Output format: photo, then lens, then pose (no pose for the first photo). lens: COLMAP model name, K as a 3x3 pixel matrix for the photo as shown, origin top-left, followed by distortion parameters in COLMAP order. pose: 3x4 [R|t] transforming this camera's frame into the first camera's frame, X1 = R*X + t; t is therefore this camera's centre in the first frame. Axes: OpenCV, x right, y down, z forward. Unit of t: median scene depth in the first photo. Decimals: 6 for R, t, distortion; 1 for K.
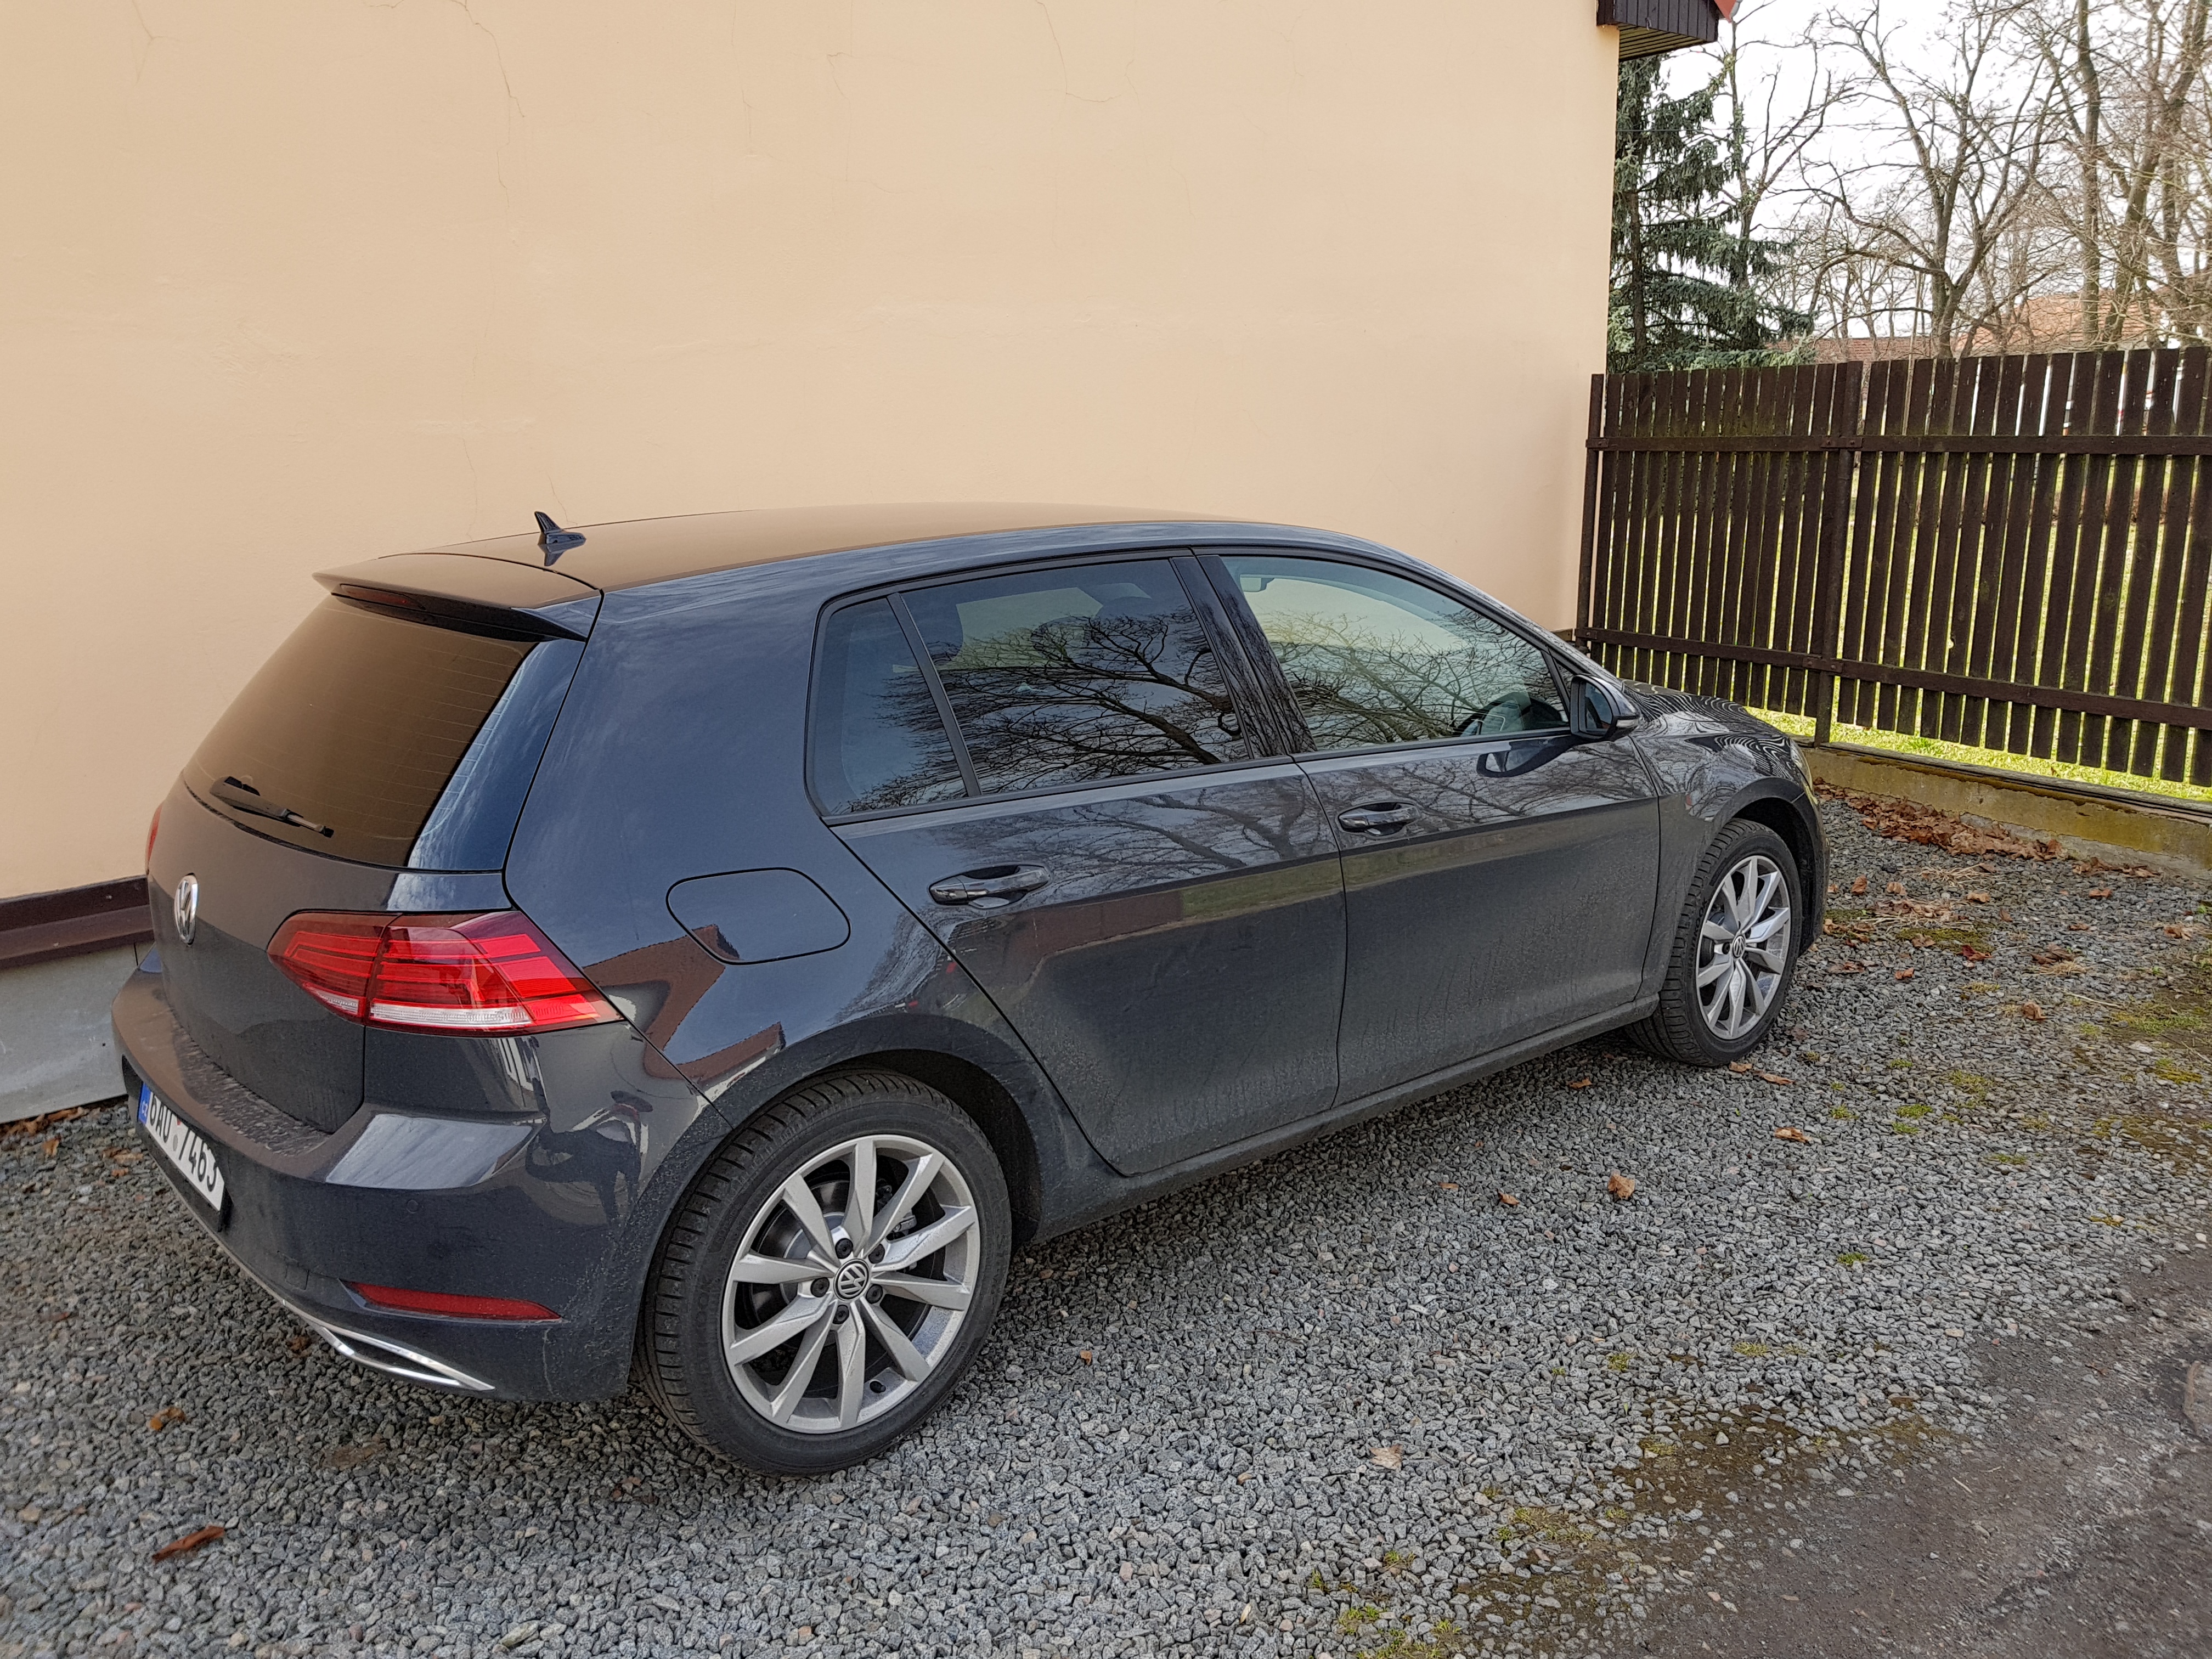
lens RADIAL K [[1762.1, 0, 1114.1], [0, 1762.1, 825.6], [0, 0, 1]] dist [-0.013696, -0.002166]
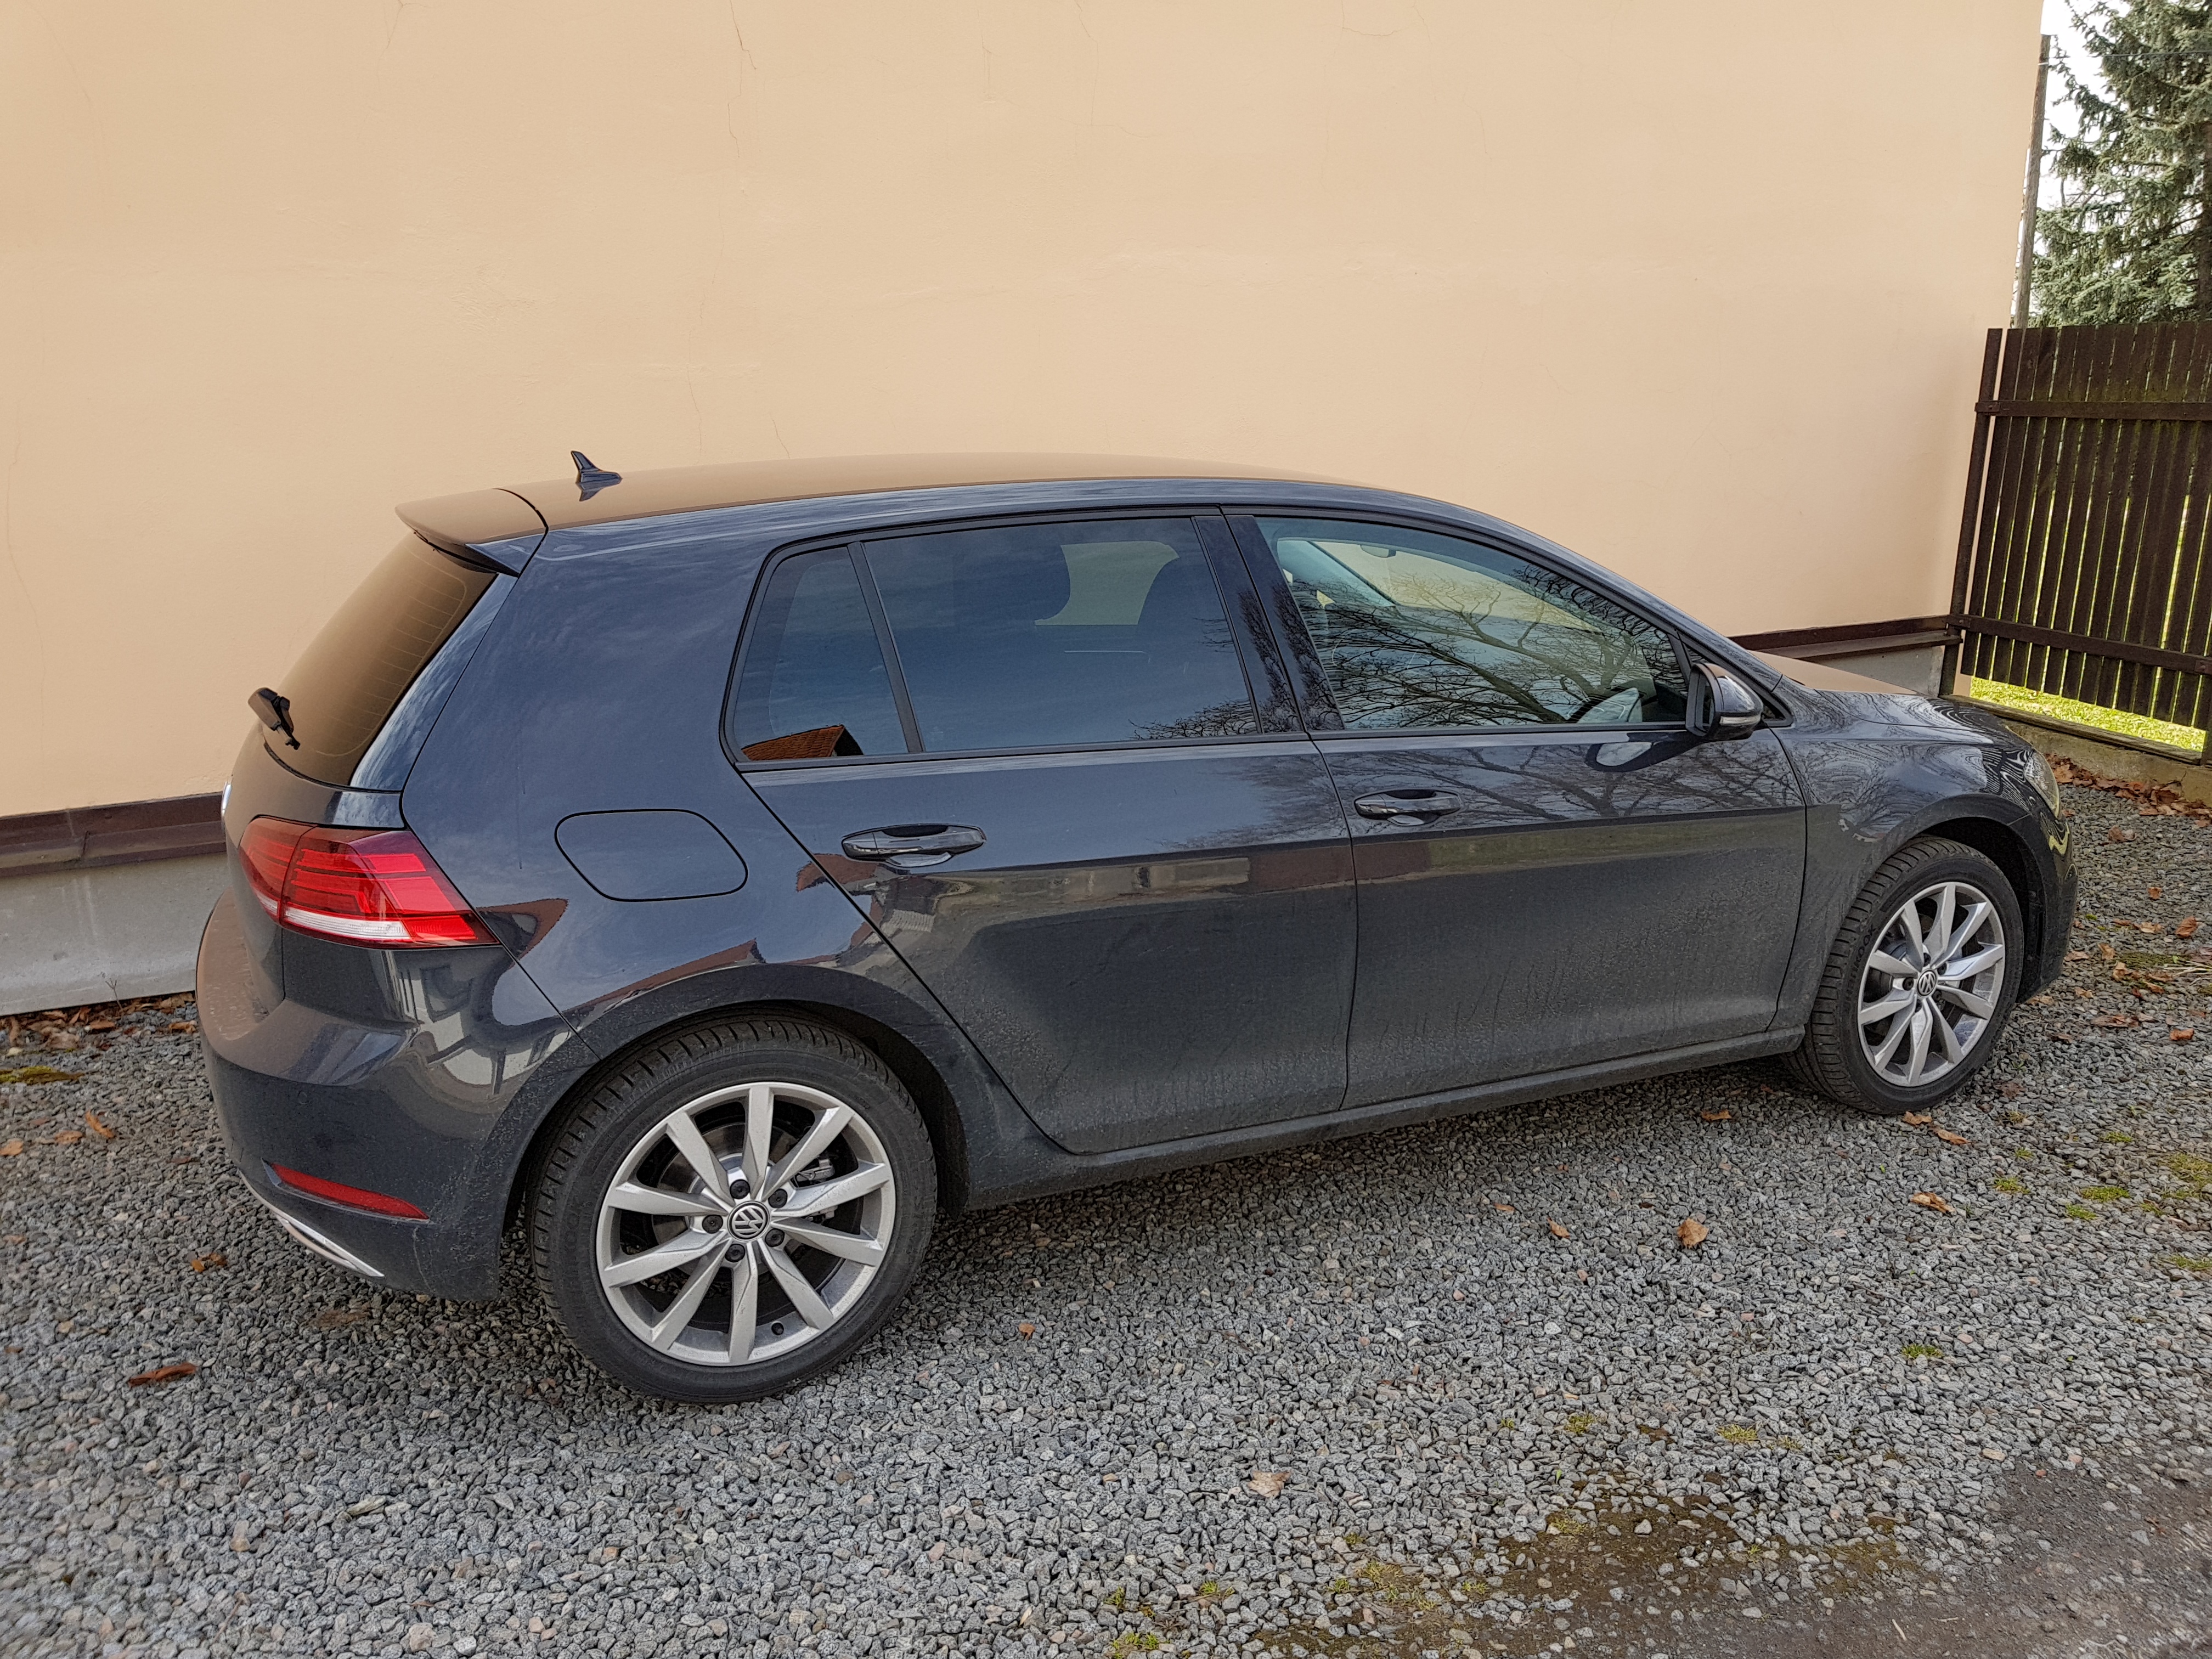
lens RADIAL K [[1755.4, 0, 1141.0], [0, 1755.4, 849.9], [0, 0, 1]] dist [-0.012544, -0.002674]
pose [[0.964641, 0.080740, -0.250897, 0.280213], [-0.070913, 0.996328, 0.047980, -0.017478], [0.253849, -0.028491, 0.966824, 0.080783]]
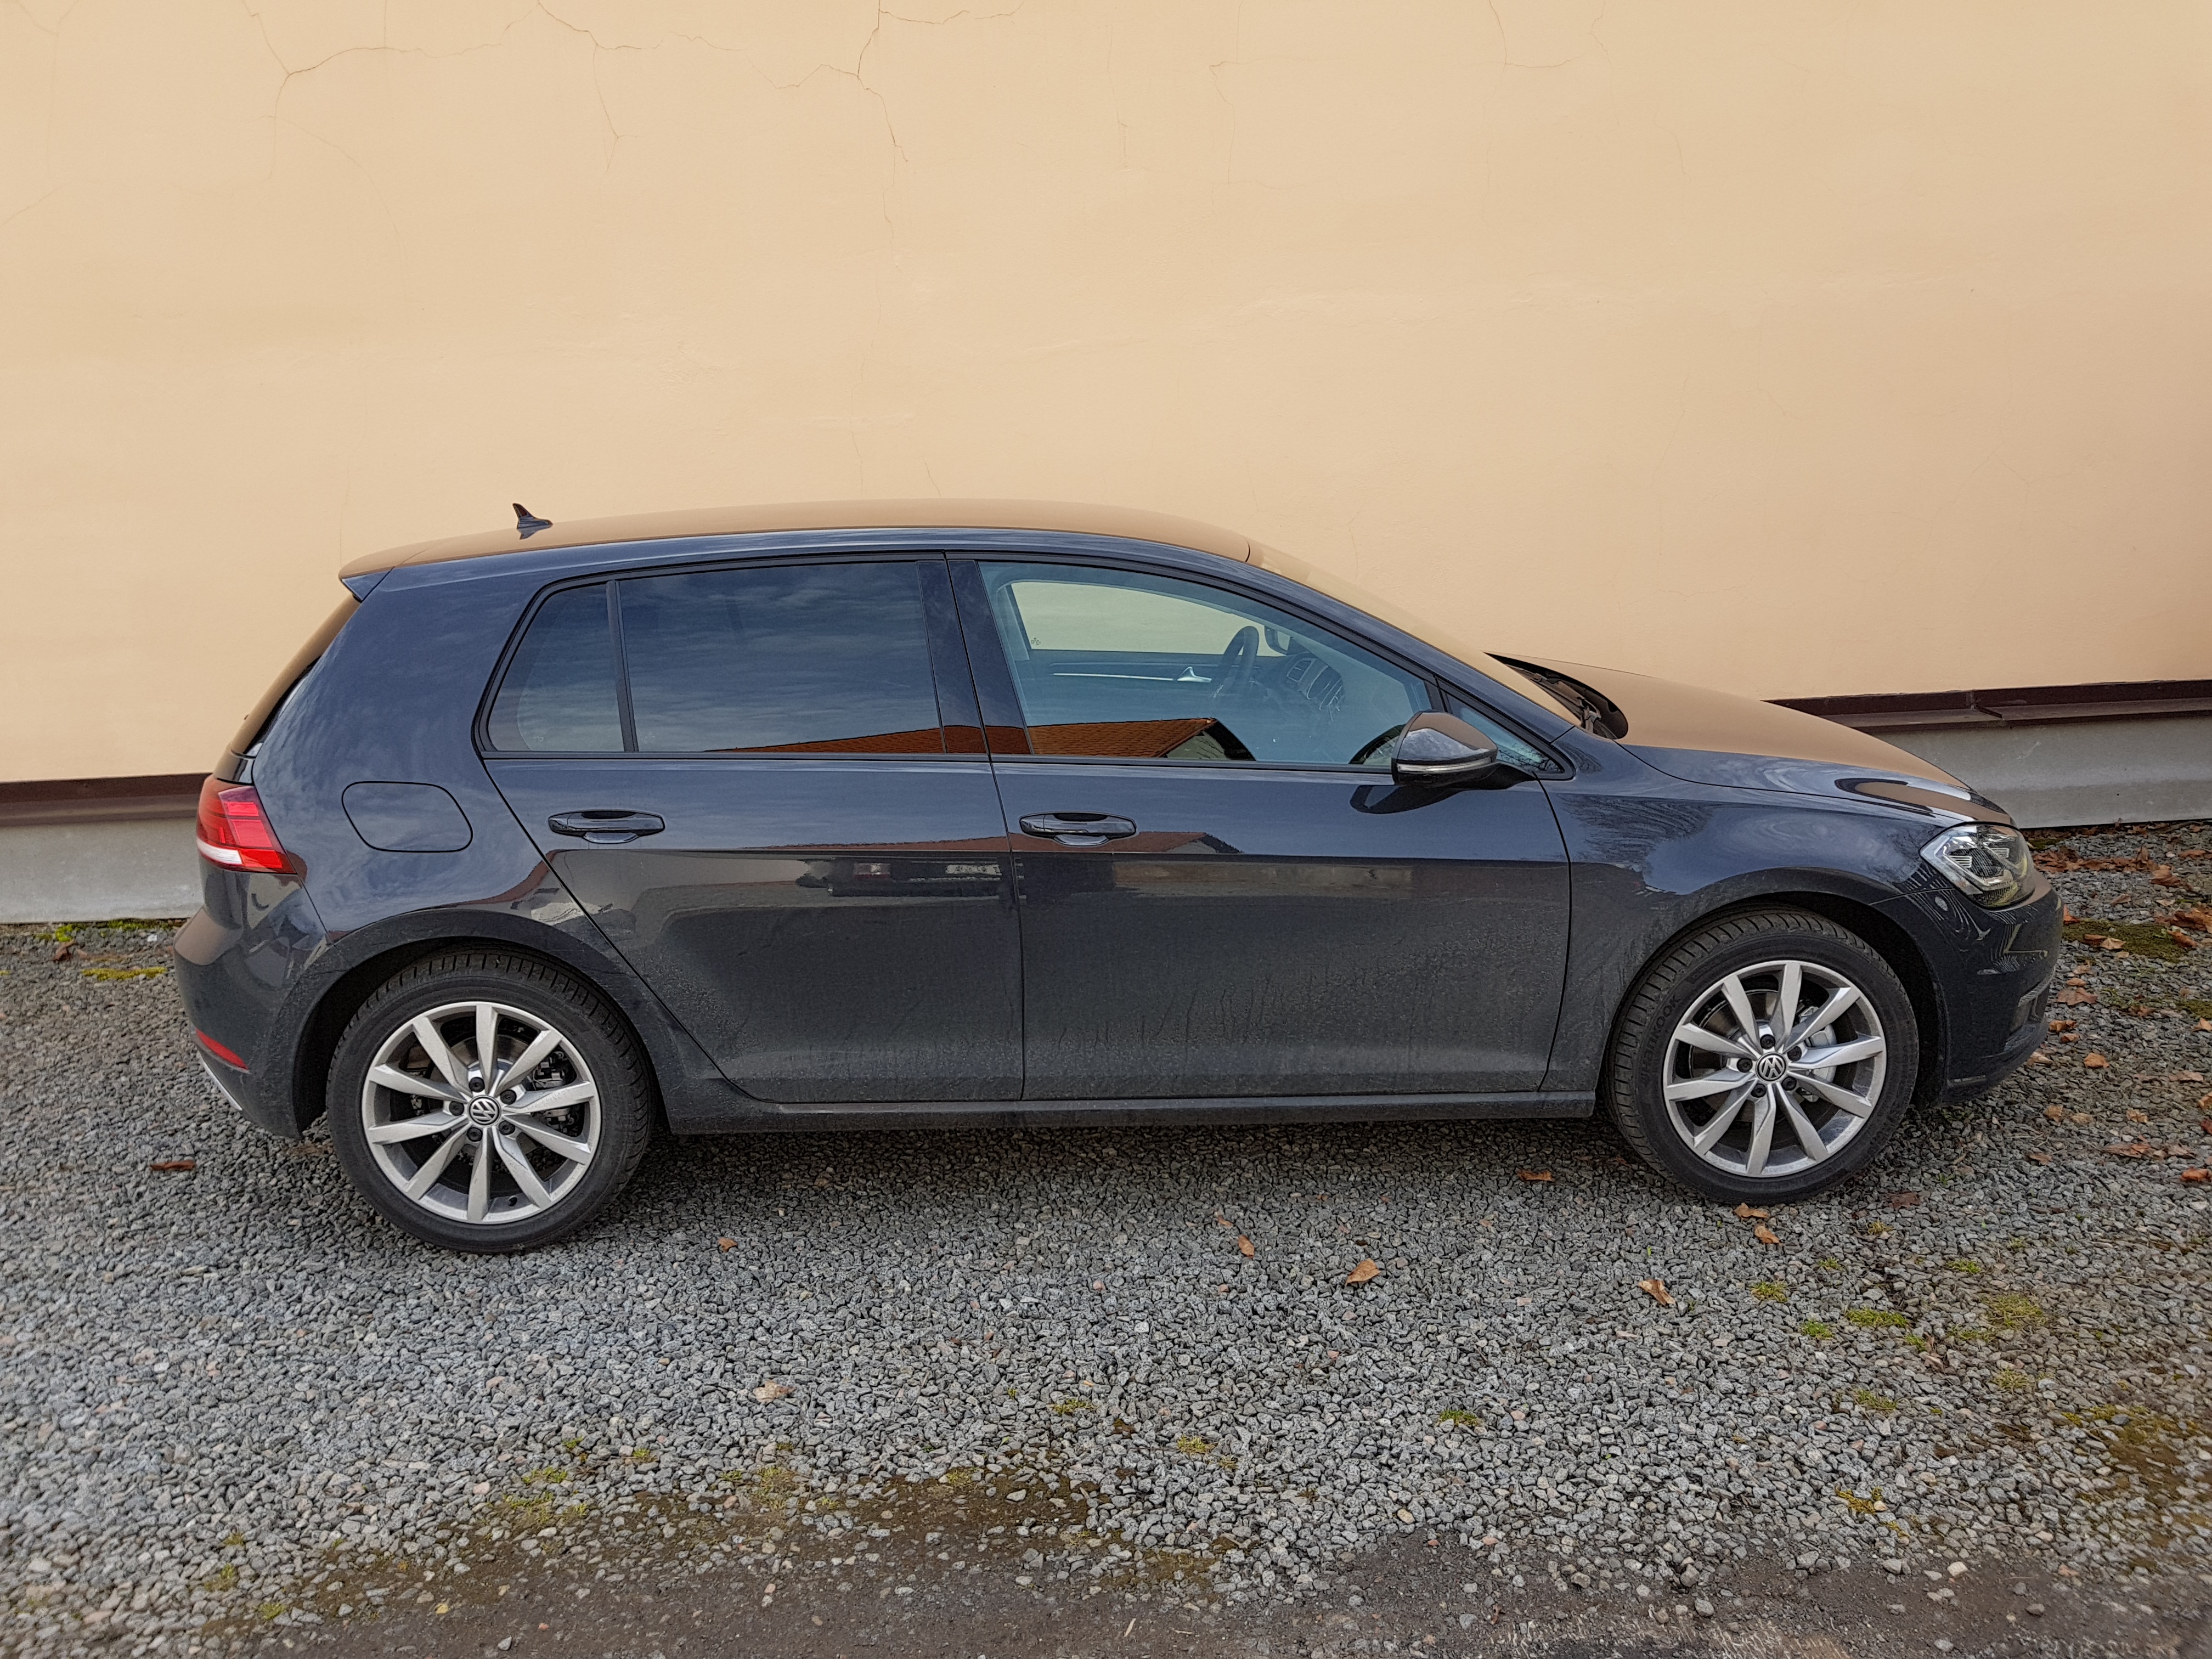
lens RADIAL K [[1757.2, 0, 1070.2], [0, 1757.2, 823.2], [0, 0, 1]] dist [-0.007229, -0.014664]
pose [[0.771660, 0.140991, -0.620212, 0.873064], [-0.126252, 0.989672, 0.067898, -0.084448], [0.623379, 0.025908, 0.781490, 0.236691]]
